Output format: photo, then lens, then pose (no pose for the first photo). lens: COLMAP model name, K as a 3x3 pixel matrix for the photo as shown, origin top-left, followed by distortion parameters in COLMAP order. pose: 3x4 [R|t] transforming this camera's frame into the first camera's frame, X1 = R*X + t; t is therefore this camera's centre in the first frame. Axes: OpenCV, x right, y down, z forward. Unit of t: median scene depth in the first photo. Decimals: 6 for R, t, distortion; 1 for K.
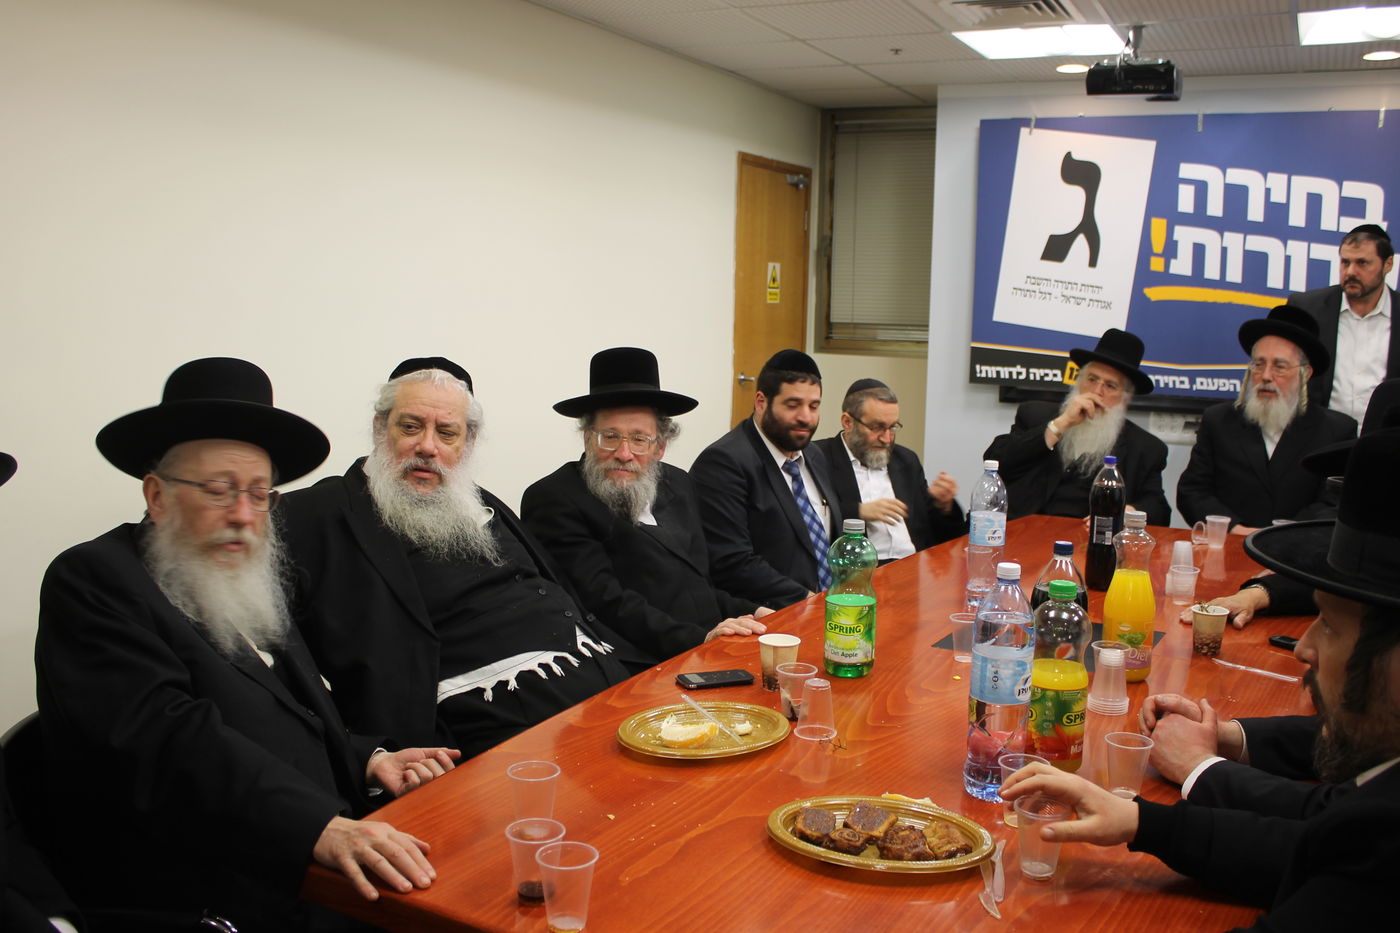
lens RADIAL K [[1284.4, 0, 725.3], [0, 1284.4, 444.5], [0, 0, 1]] dist [-0.079478, 0.000000]
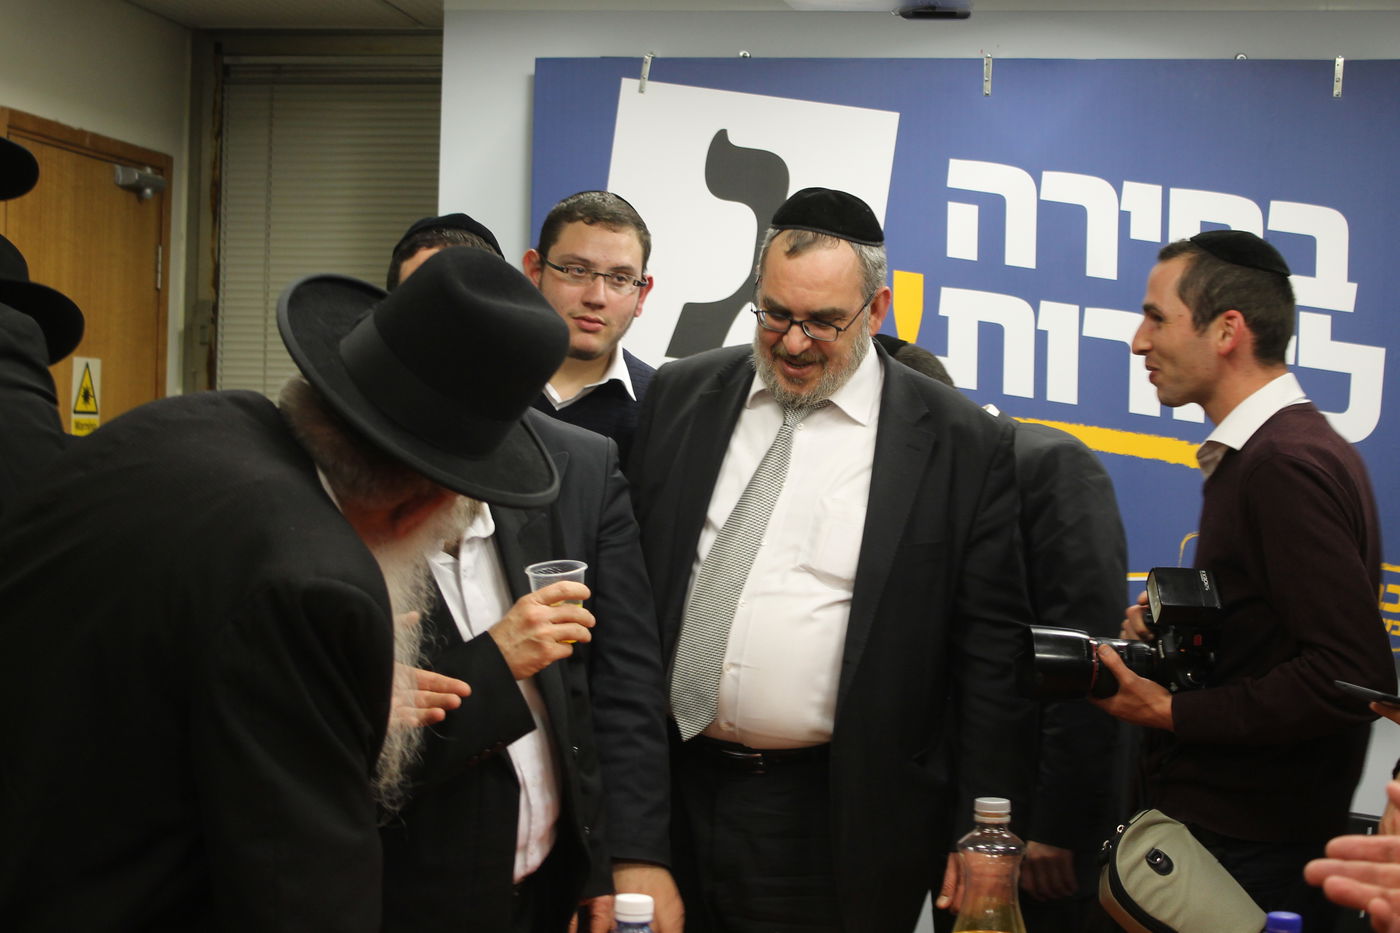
lens RADIAL K [[2373.9, 0, 706.7], [0, 2373.9, 463.9], [0, 0, 1]] dist [0.001279, 0.000000]
pose [[0.960657, -0.001232, 0.277735, 0.018557], [0.028047, 0.995309, -0.092596, -0.024894], [-0.276318, 0.096742, 0.956185, 0.171240]]
